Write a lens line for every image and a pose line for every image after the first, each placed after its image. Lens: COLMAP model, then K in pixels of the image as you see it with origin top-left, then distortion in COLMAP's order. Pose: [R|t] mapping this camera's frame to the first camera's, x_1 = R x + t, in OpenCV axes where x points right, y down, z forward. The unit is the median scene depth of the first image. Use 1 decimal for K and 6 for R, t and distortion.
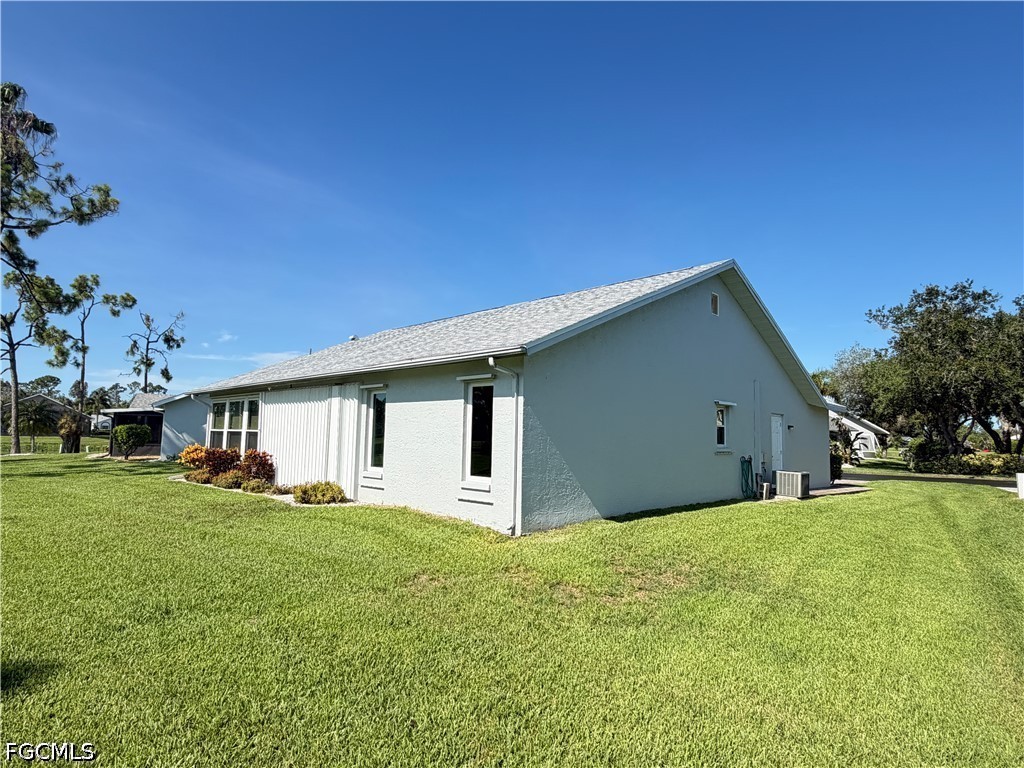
lens RADIAL K [[575.6, 0, 512.0], [0, 575.6, 384.0], [0, 0, 1]] dist [-0.002035, -0.001529]
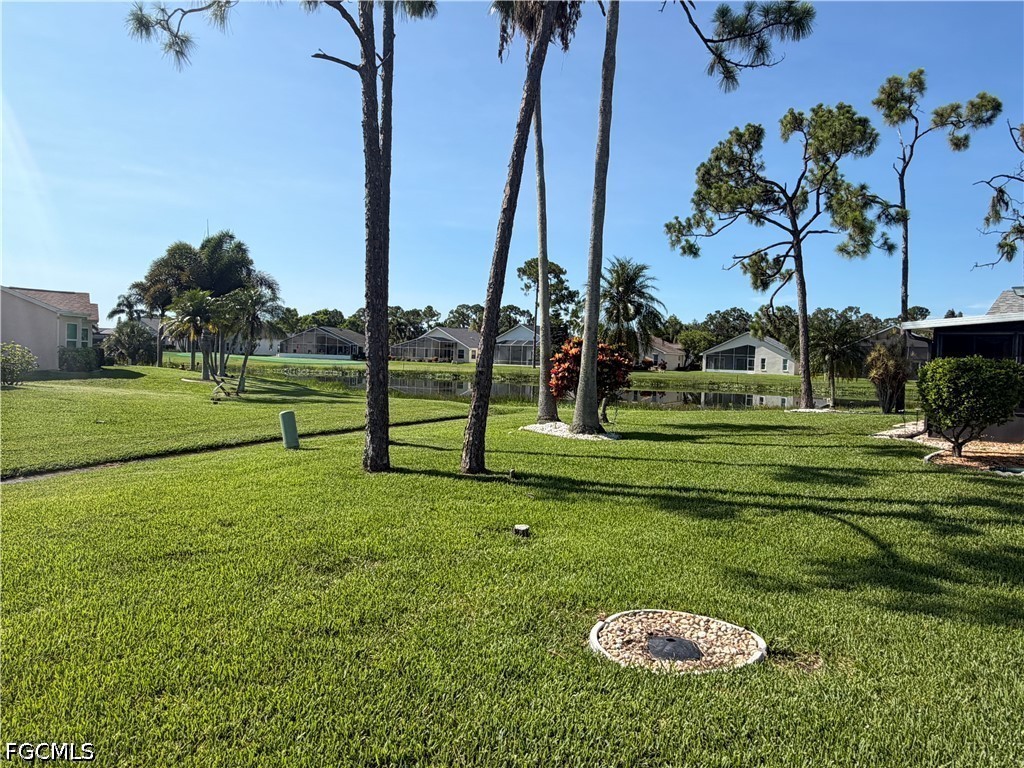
lens RADIAL K [[699.3, 0, 512.0], [0, 699.3, 384.0], [0, 0, 1]] dist [-0.001244, -0.000954]
pose [[0.347074, 0.025359, -0.937495, -0.264075], [0.065746, 0.996517, 0.051295, 0.034826], [0.935530, -0.079440, 0.344198, 0.435139]]
